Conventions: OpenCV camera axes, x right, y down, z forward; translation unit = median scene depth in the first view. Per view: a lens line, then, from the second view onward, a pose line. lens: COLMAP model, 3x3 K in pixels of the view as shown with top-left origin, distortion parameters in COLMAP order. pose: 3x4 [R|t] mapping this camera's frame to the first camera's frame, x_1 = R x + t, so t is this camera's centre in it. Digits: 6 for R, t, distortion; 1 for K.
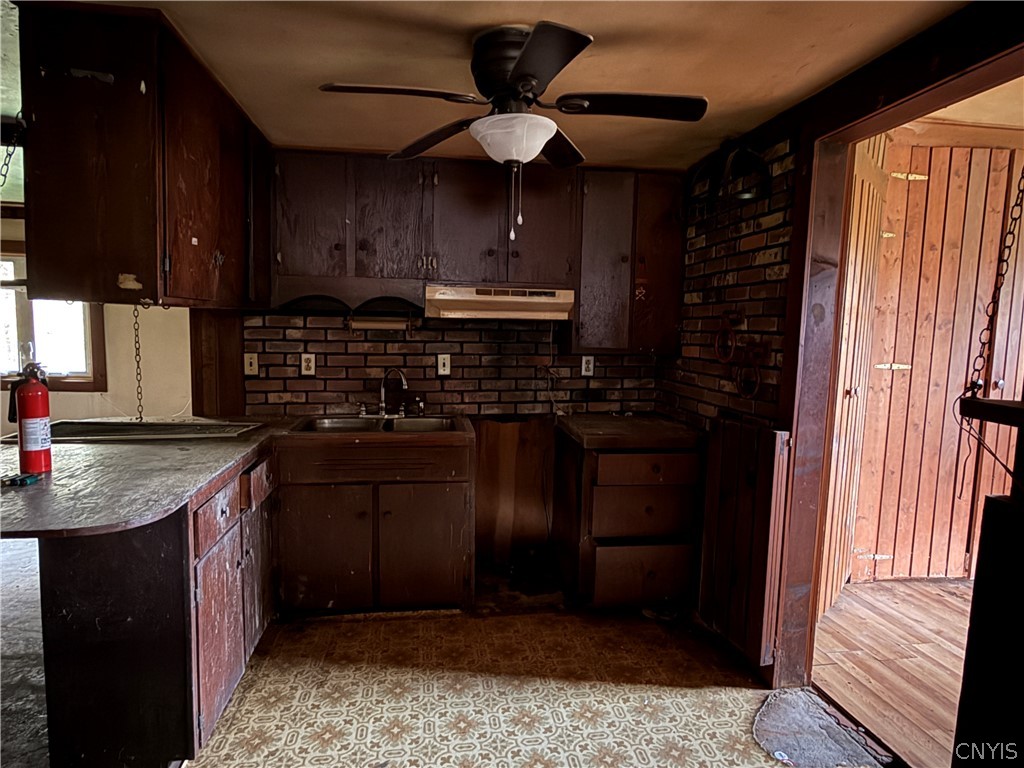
lens RADIAL K [[594.1, 0, 509.0], [0, 594.1, 382.7], [0, 0, 1]] dist [0.001924, -0.001847]
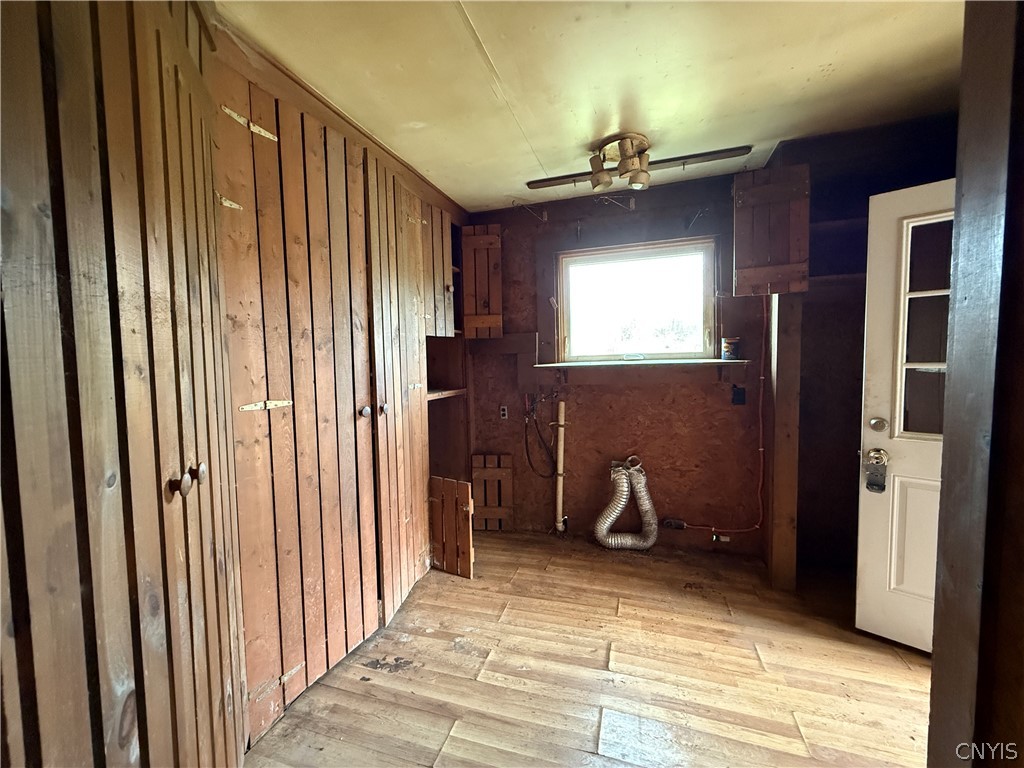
lens RADIAL K [[411.9, 0, 510.5], [0, 411.9, 382.1], [0, 0, 1]] dist [0.001025, 0.000214]
pose [[0.456474, -0.085409, 0.885628, 0.356835], [0.122148, 0.991973, 0.032706, -0.034526], [-0.881312, 0.093248, 0.463242, 0.533354]]
